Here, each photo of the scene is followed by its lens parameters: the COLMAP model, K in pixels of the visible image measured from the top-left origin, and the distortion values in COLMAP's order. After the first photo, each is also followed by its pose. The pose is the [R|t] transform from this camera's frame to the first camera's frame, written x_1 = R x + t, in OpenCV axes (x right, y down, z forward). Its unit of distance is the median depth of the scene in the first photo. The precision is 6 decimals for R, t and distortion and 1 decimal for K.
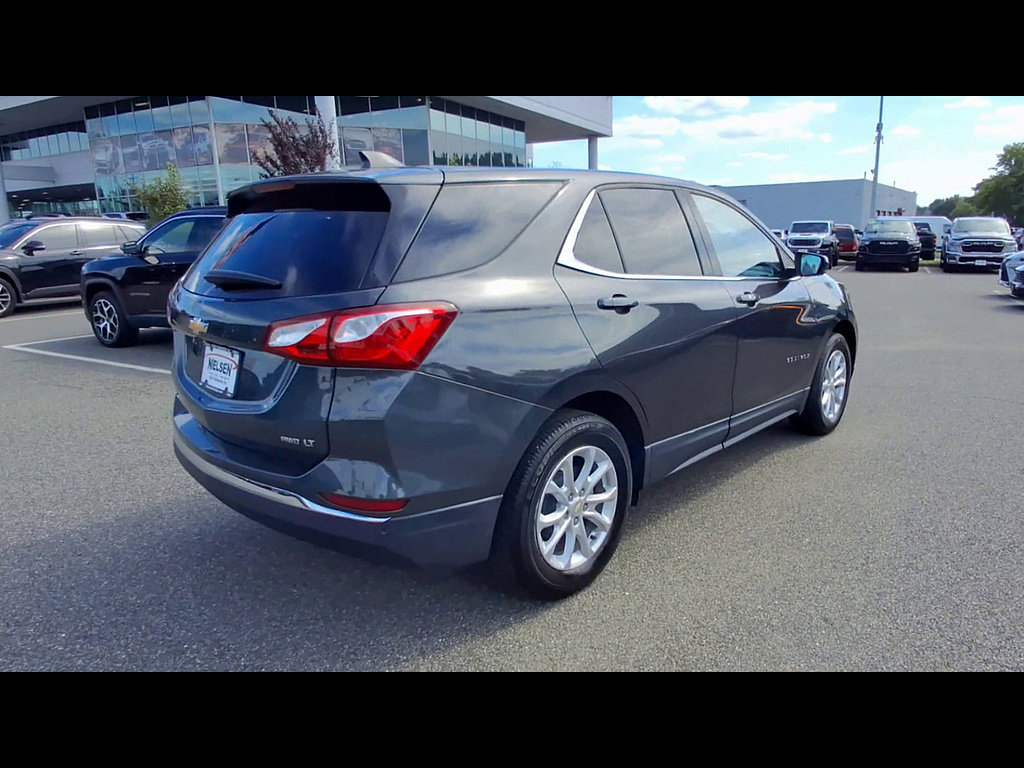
lens RADIAL K [[657.7, 0, 506.4], [0, 657.7, 374.7], [0, 0, 1]] dist [-0.077456, 0.111636]
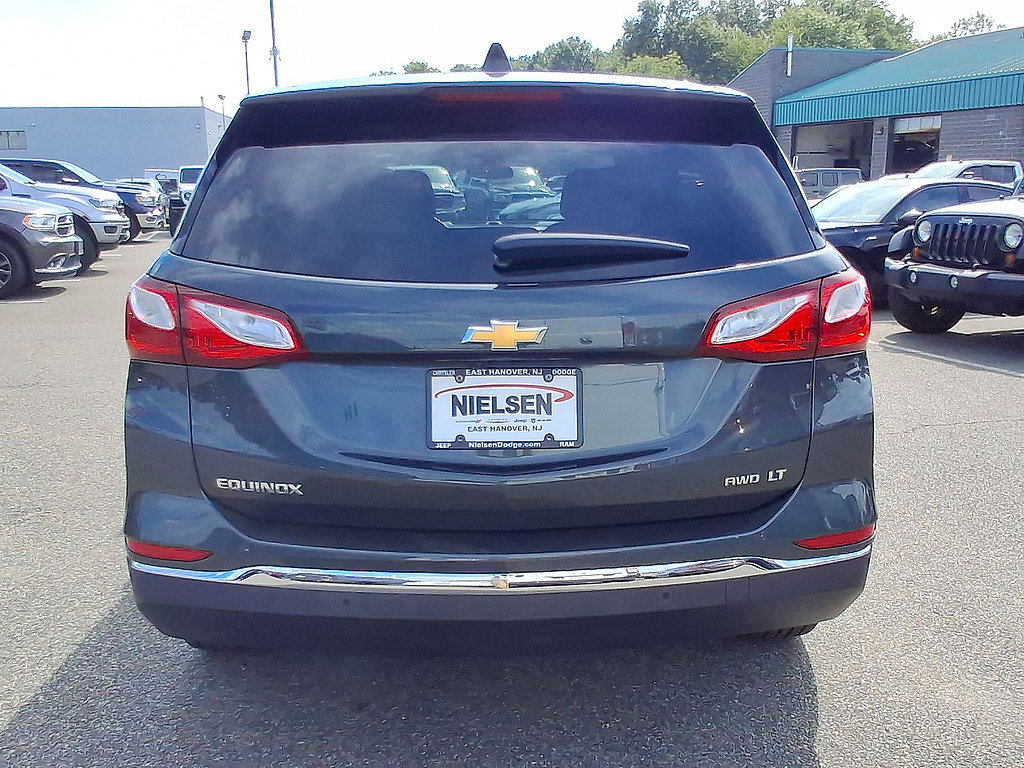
lens RADIAL K [[1052.1, 0, 443.0], [0, 1052.1, 373.2], [0, 0, 1]] dist [0.029291, -0.025824]
pose [[0.731425, -0.127649, 0.669868, -0.984052], [0.154508, 0.987799, 0.019527, -0.059436], [-0.664188, 0.089218, 0.742223, 0.304163]]
